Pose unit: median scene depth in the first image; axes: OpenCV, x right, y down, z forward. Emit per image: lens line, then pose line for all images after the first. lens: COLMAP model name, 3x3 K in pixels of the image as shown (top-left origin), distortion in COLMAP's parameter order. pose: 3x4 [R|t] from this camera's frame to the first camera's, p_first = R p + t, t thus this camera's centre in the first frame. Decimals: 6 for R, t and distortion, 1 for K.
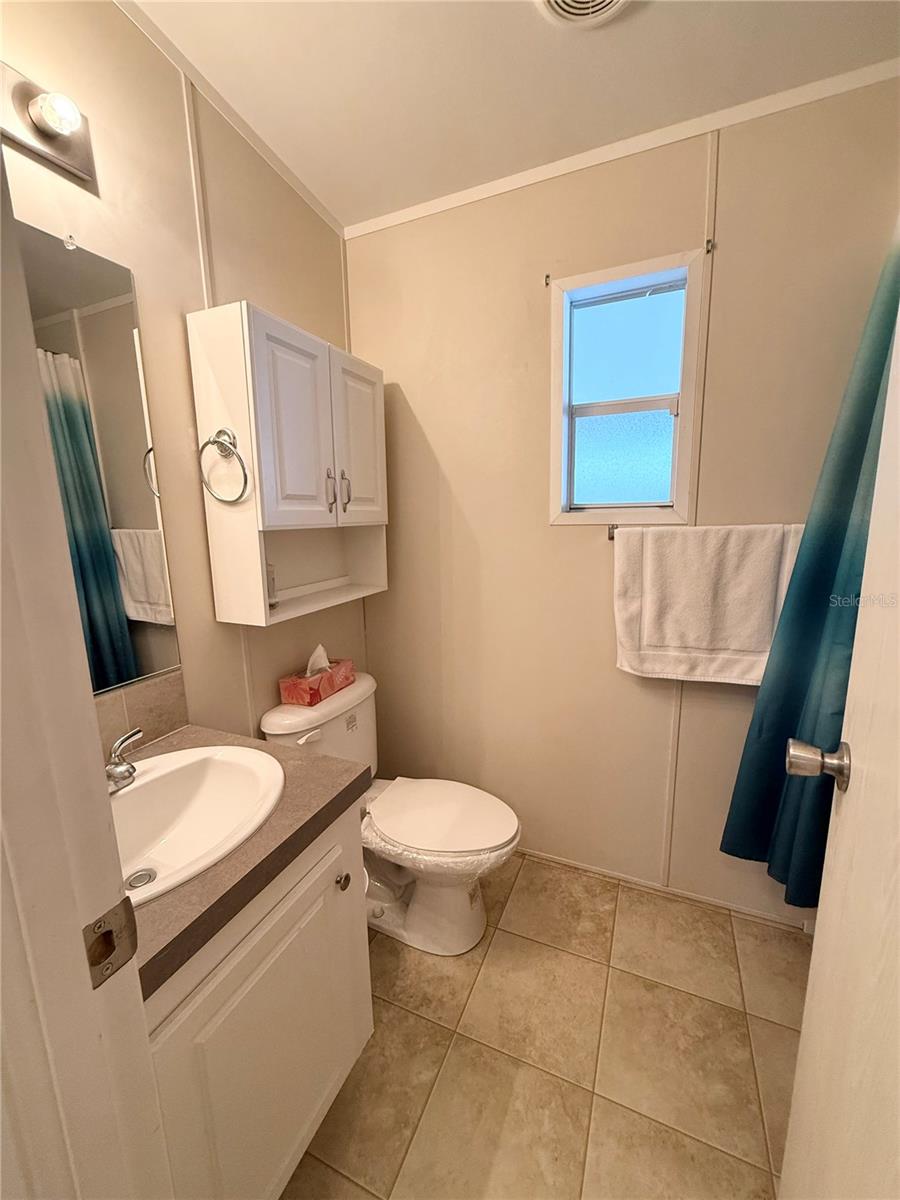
lens RADIAL K [[475.0, 0, 449.0], [0, 475.0, 595.8], [0, 0, 1]] dist [-0.002909, 0.000311]
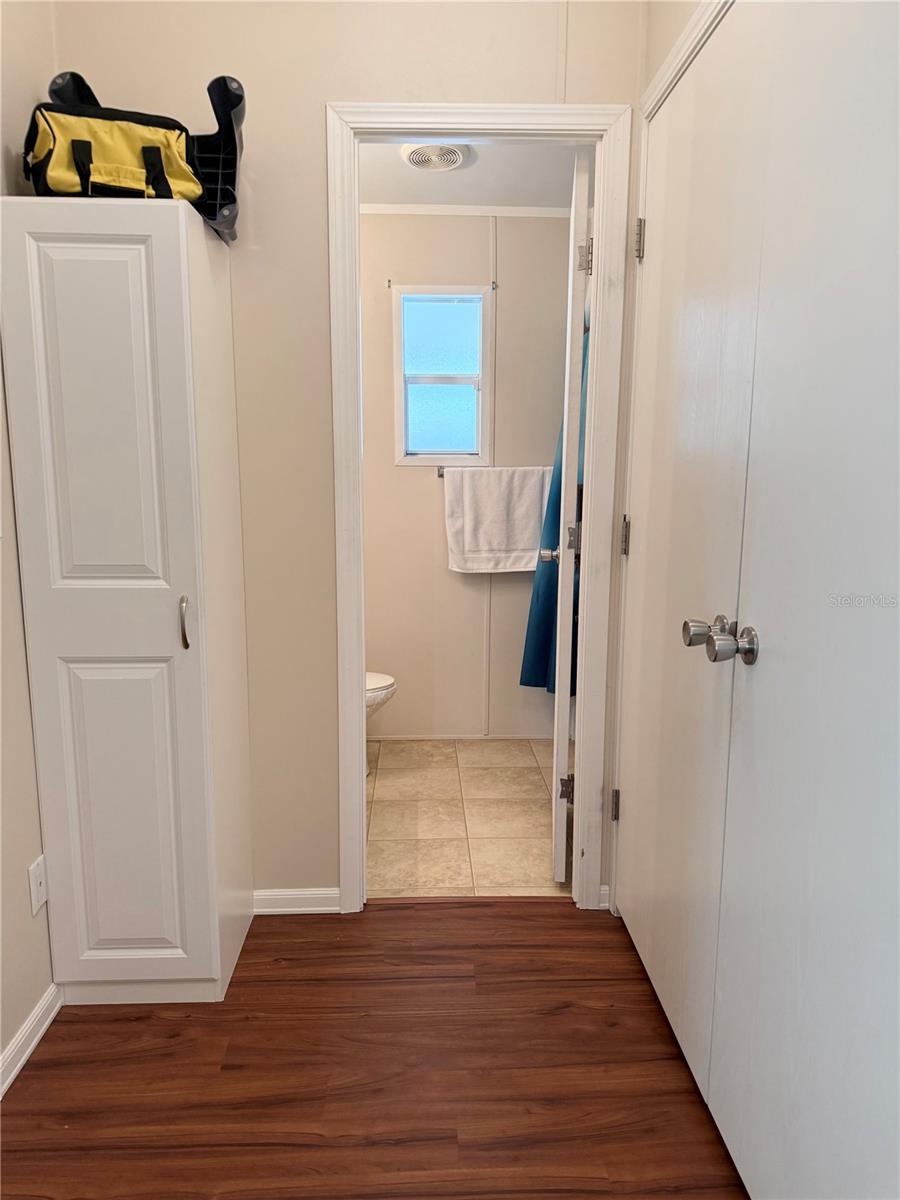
lens RADIAL K [[840.9, 0, 444.4], [0, 840.9, 602.0], [0, 0, 1]] dist [0.049815, -0.063539]
pose [[0.899072, -0.045698, 0.435410, -0.779478], [0.051630, 0.998665, -0.001797, 0.267391], [-0.434746, 0.024096, 0.900231, -1.281992]]
